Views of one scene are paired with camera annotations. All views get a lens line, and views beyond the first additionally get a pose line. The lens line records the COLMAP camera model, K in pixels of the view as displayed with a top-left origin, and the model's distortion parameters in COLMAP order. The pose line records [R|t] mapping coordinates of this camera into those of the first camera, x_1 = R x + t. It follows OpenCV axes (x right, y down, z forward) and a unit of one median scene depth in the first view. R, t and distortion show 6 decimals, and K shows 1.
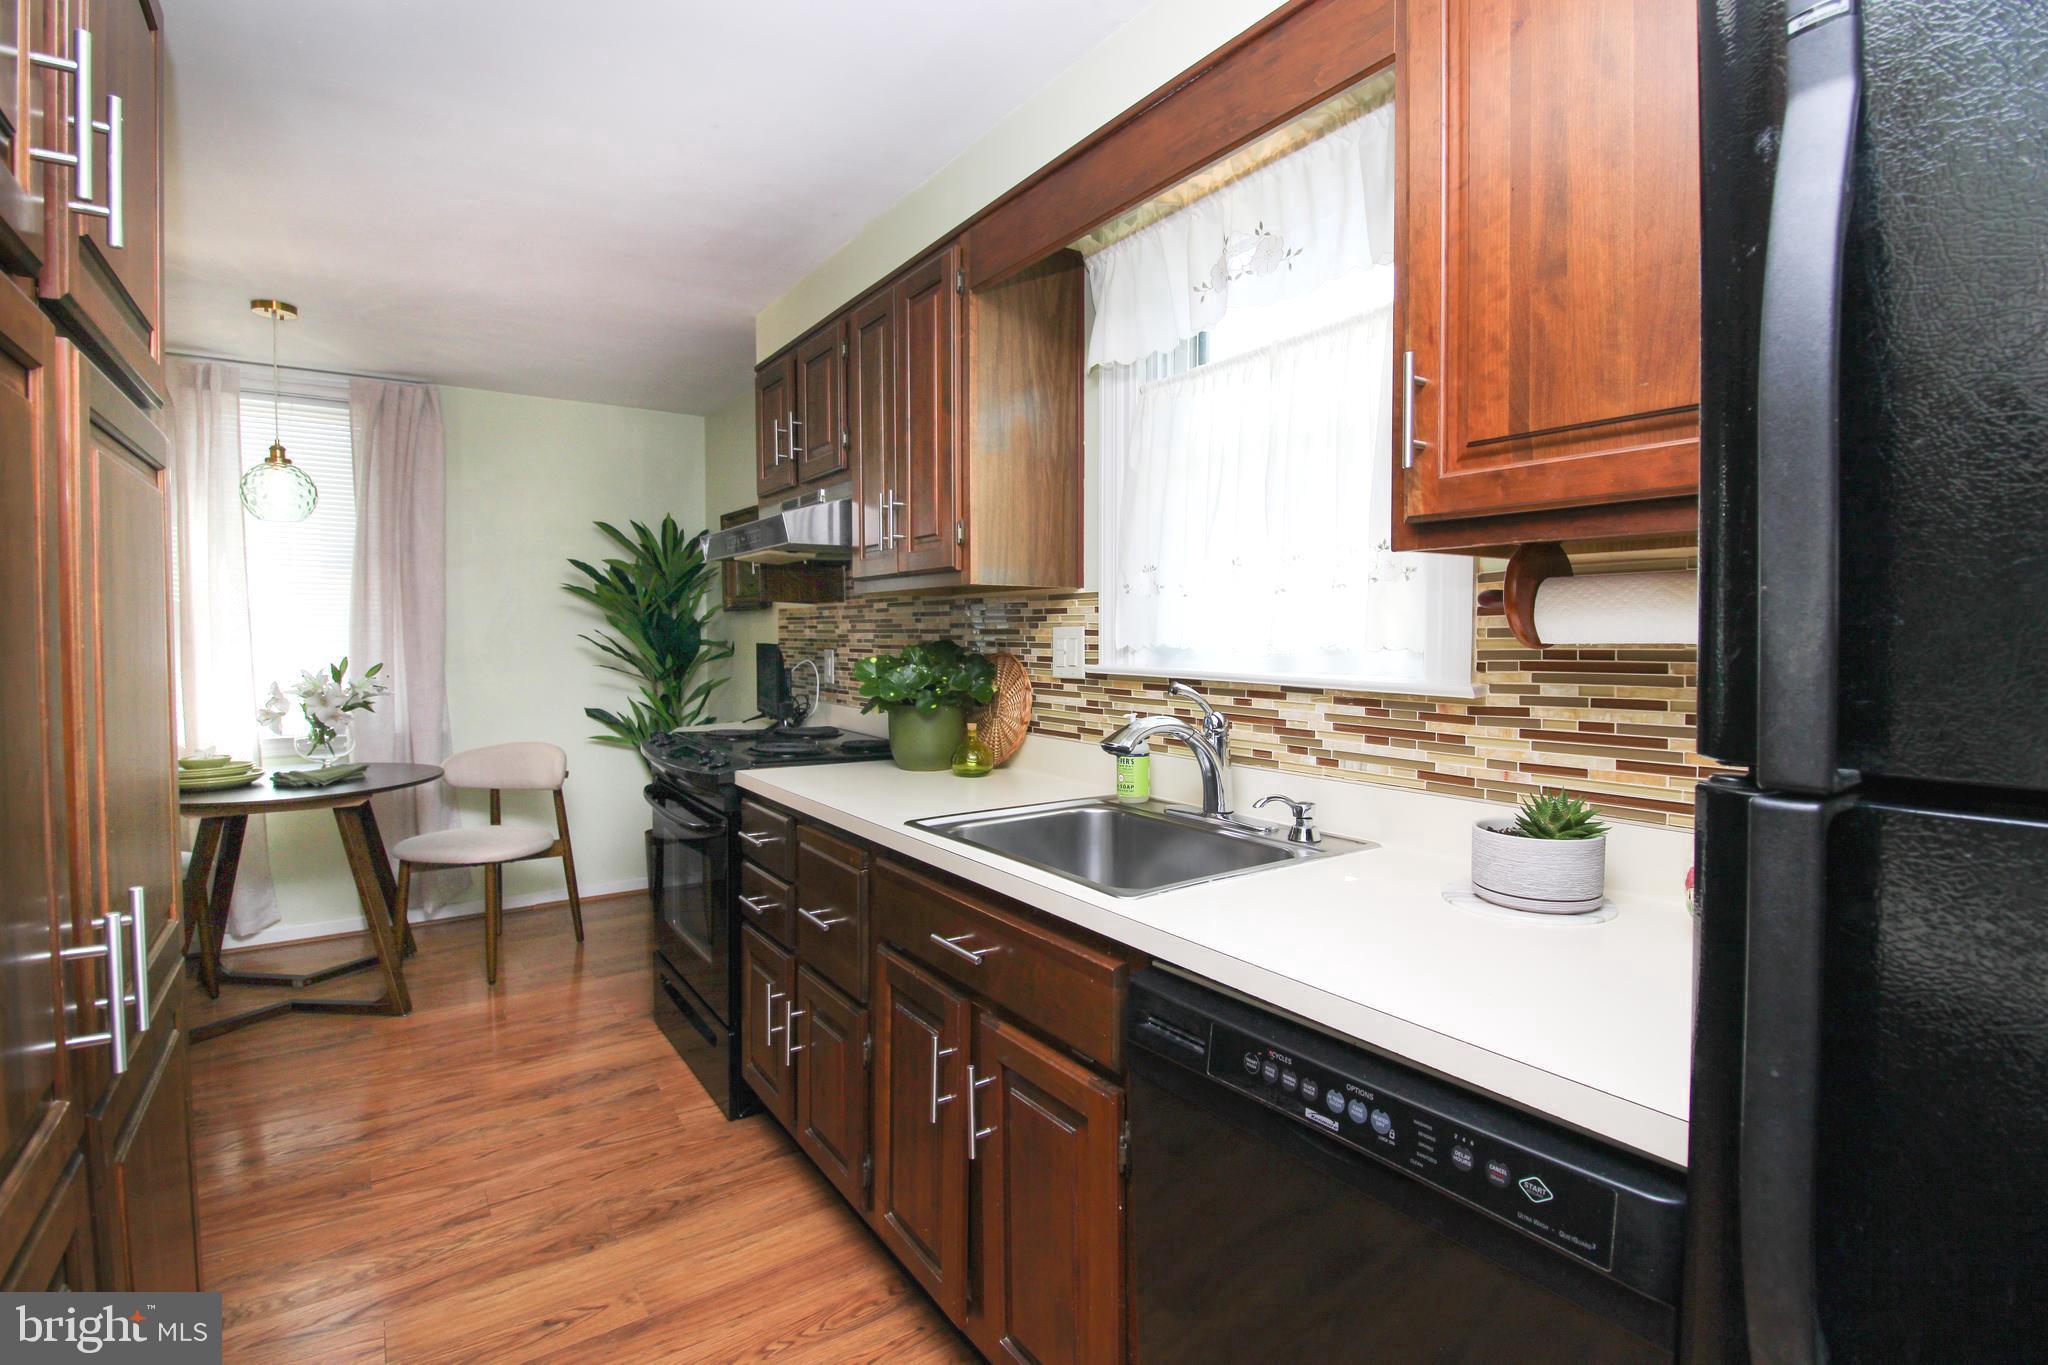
lens RADIAL K [[956.2, 0, 1056.1], [0, 956.2, 668.8], [0, 0, 1]] dist [-0.007984, -0.009968]
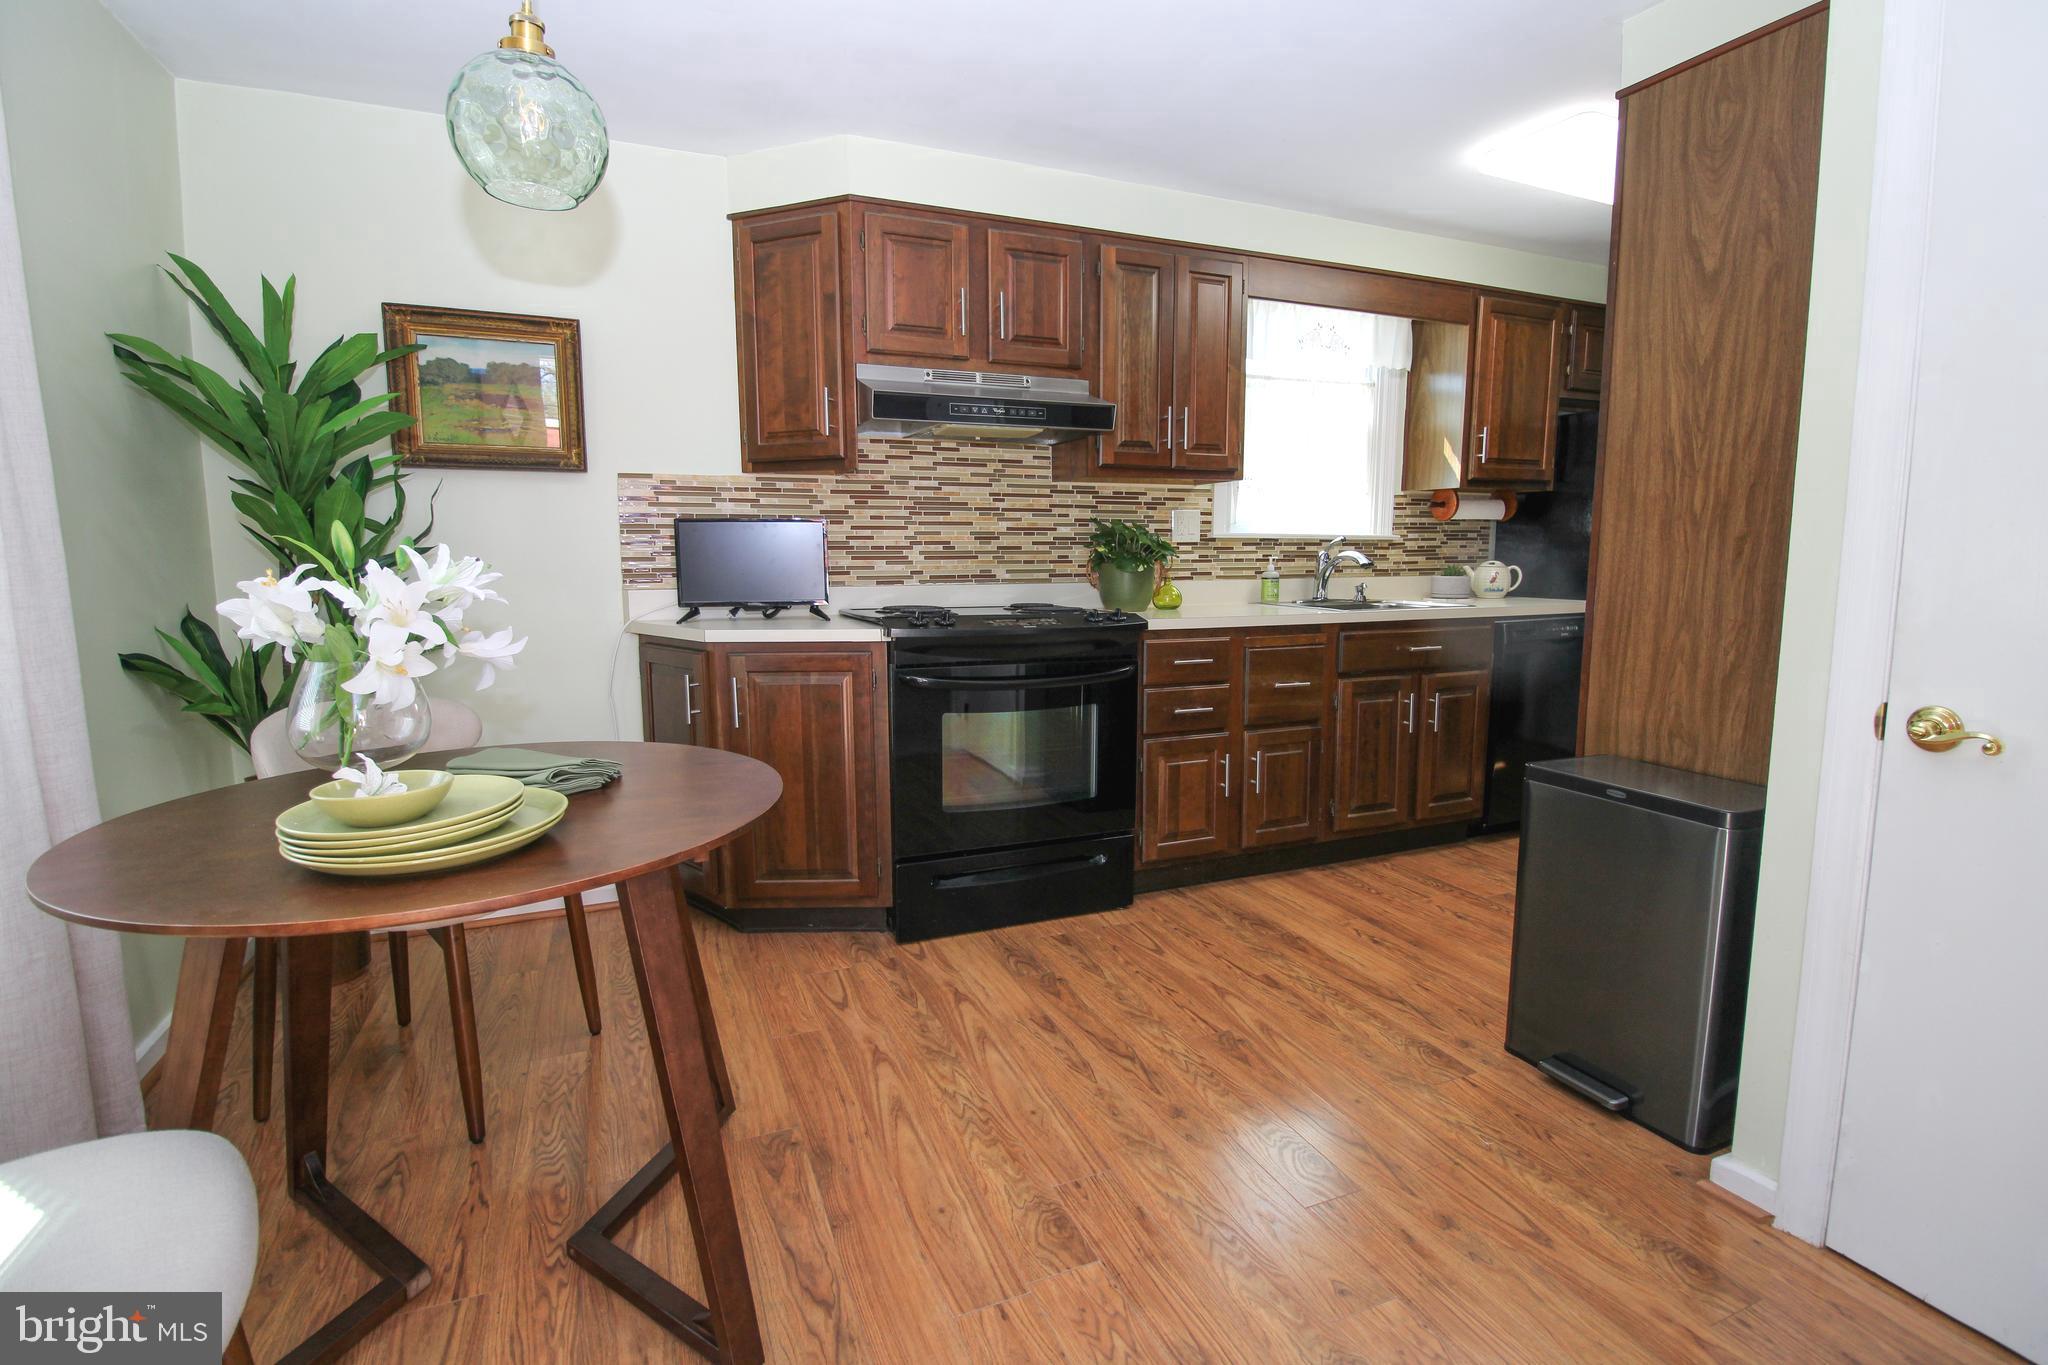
lens RADIAL K [[956.2, 0, 1021.9], [0, 956.2, 676.5], [0, 0, 1]] dist [-0.007984, -0.009968]
pose [[0.226412, -0.131250, 0.965148, -1.331039], [0.038949, 0.991307, 0.125671, 0.017445], [-0.973253, 0.009138, 0.229556, 0.744202]]
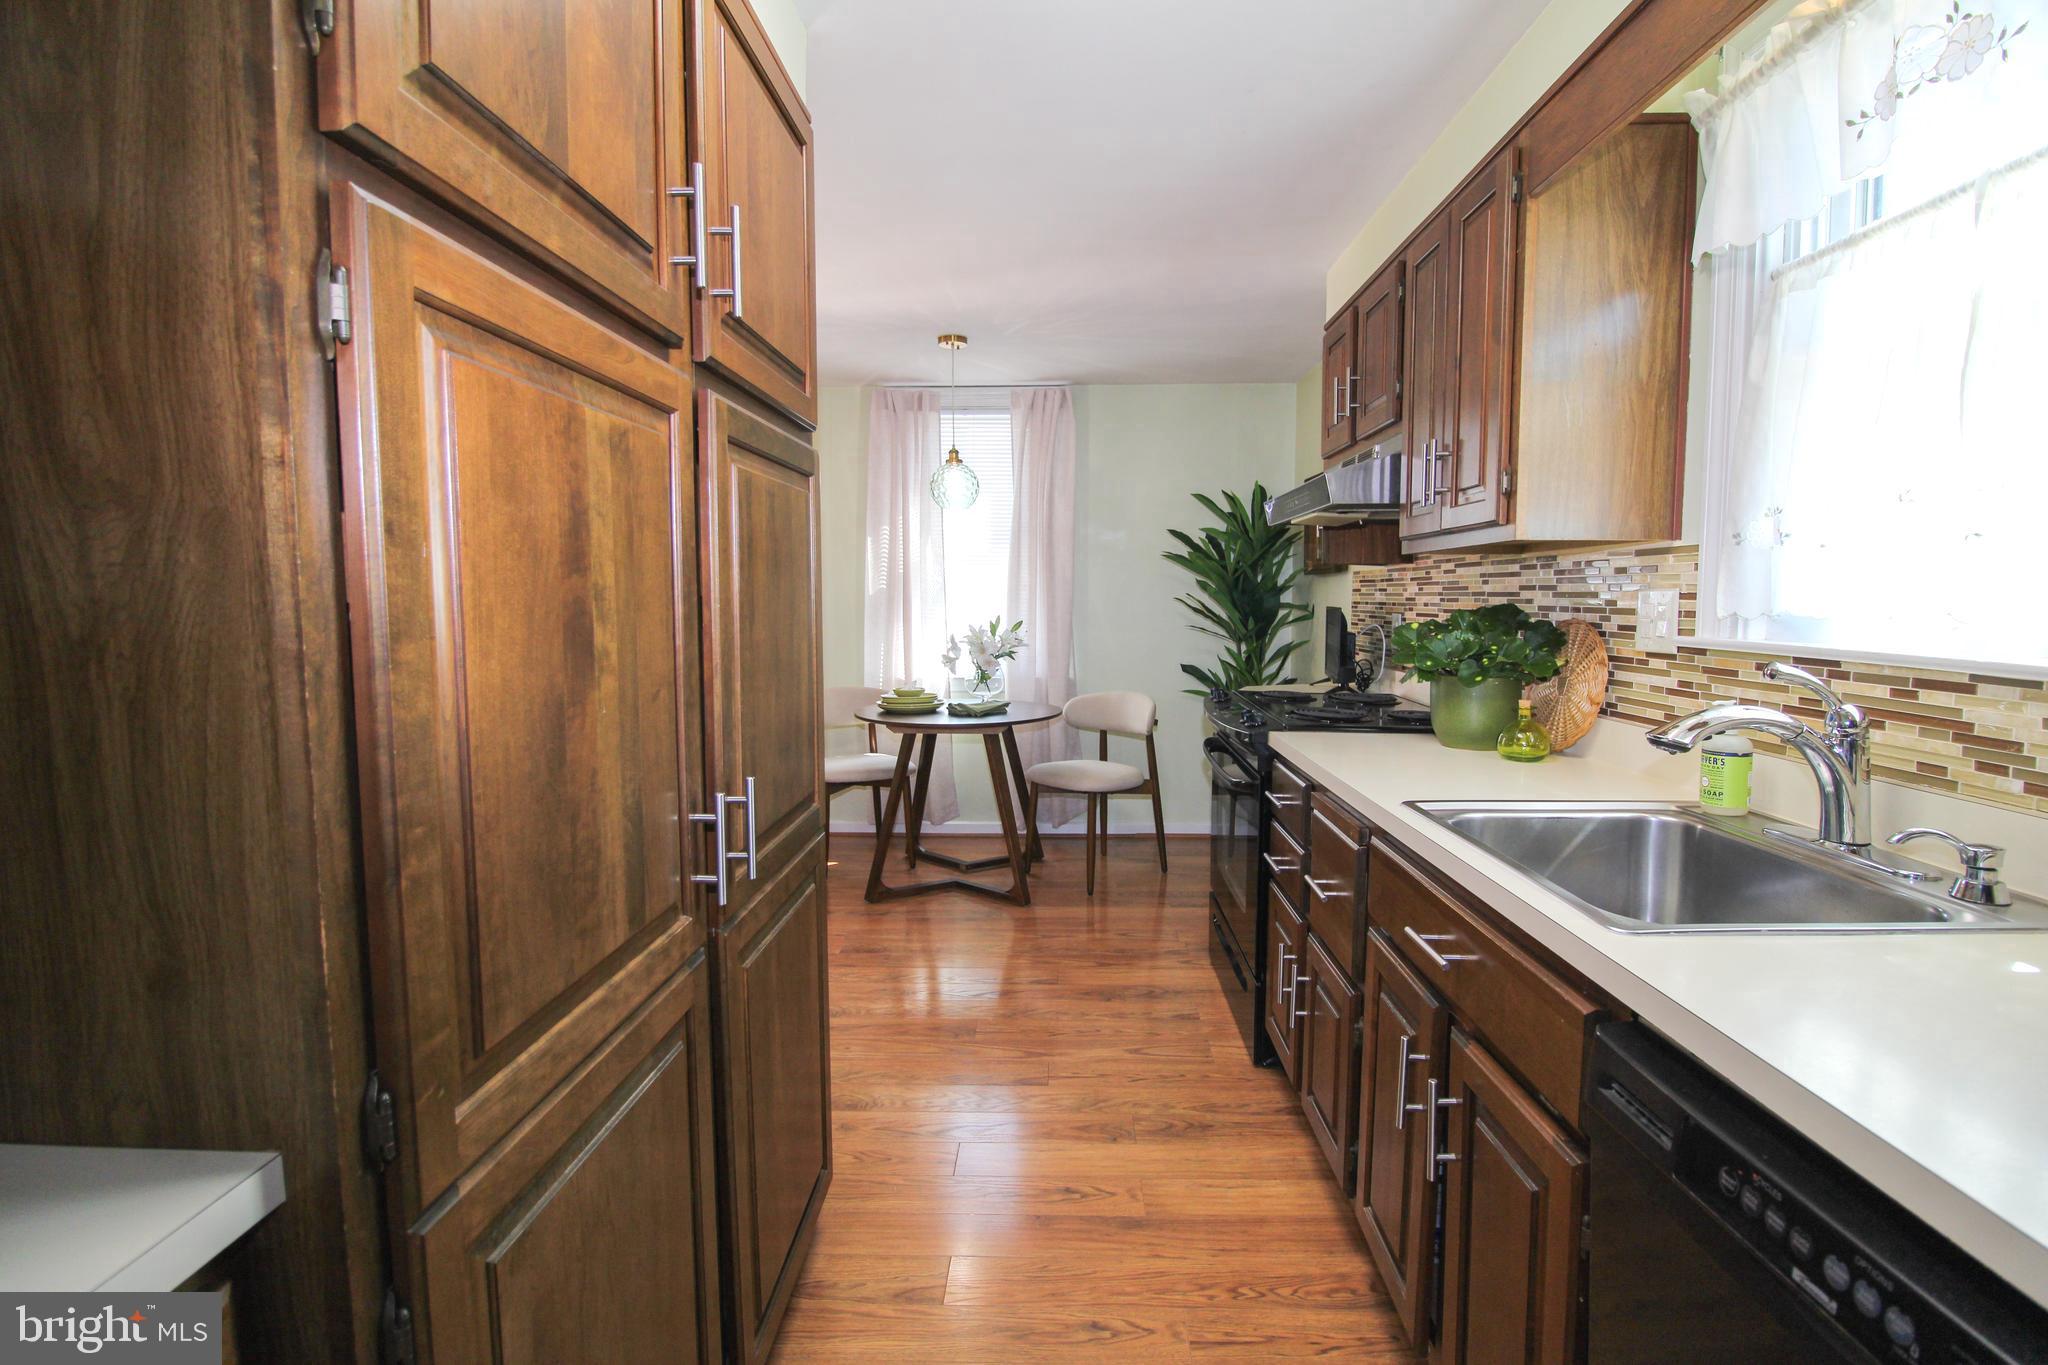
lens RADIAL K [[956.2, 0, 1041.6], [0, 956.2, 669.9], [0, 0, 1]] dist [-0.007984, -0.009968]
pose [[0.796798, 0.045971, -0.602494, 0.070027], [-0.021517, 0.998628, 0.047740, -0.002031], [0.603862, -0.025075, 0.796694, 0.036450]]
